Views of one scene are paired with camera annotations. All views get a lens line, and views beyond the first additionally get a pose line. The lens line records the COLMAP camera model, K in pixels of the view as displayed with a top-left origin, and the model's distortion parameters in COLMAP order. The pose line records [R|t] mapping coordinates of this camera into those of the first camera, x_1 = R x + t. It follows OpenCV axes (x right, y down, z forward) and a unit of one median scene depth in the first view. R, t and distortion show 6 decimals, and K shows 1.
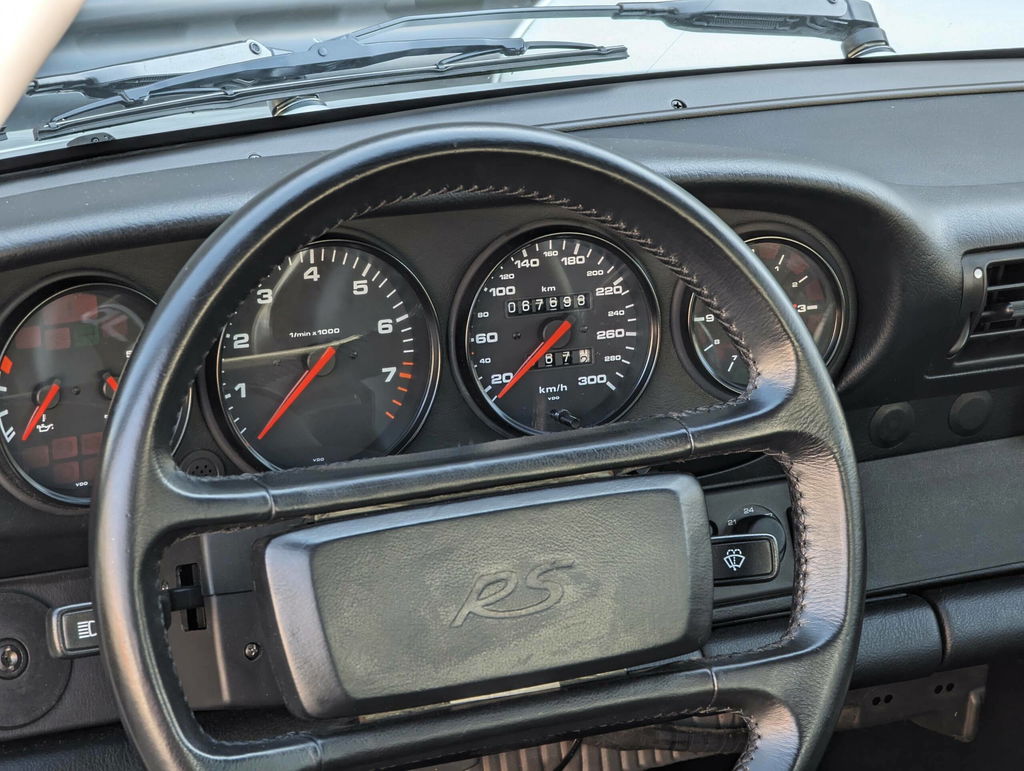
lens RADIAL K [[3790.4, 0, 512.0], [0, 3790.4, 385.5], [0, 0, 1]] dist [0.251447, 1.435626]
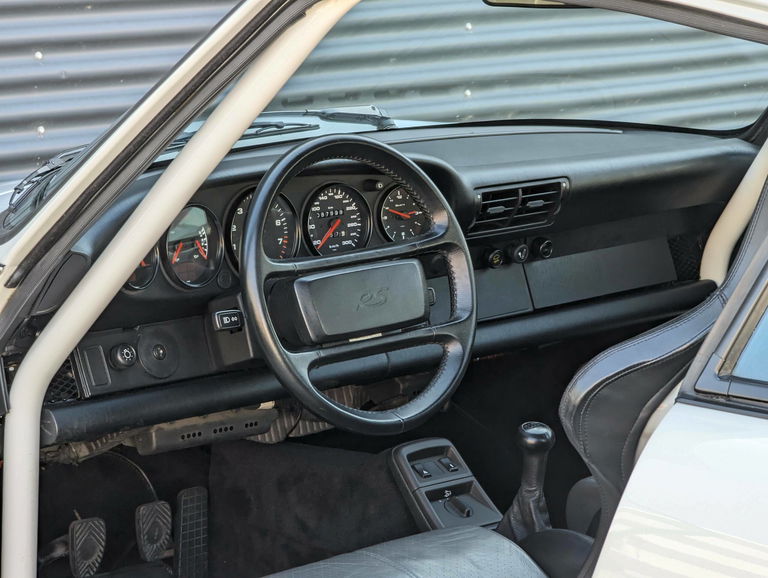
lens RADIAL K [[2842.8, 0, 384.0], [0, 2842.8, 289.0], [0, 0, 1]] dist [0.251447, 1.435626]
pose [[0.961132, -0.062603, 0.268898, -0.488235], [0.085686, 0.993498, -0.074969, 0.181291], [-0.262456, 0.095096, 0.960247, -0.894618]]
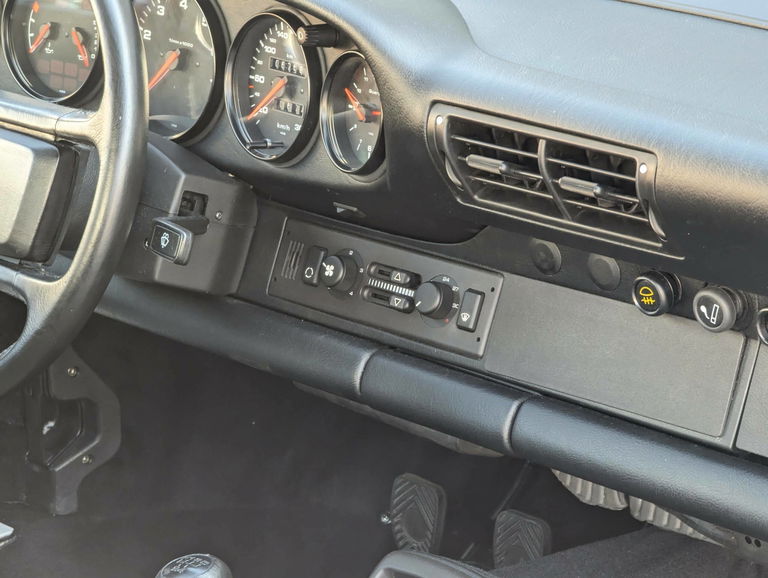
lens RADIAL K [[2842.8, 0, 384.0], [0, 2842.8, 289.0], [0, 0, 1]] dist [0.251447, 1.435626]
pose [[0.262803, 0.257570, -0.929835, 1.041728], [-0.255826, 0.947818, 0.190247, -0.156037], [0.930316, 0.187879, 0.314983, 0.712930]]
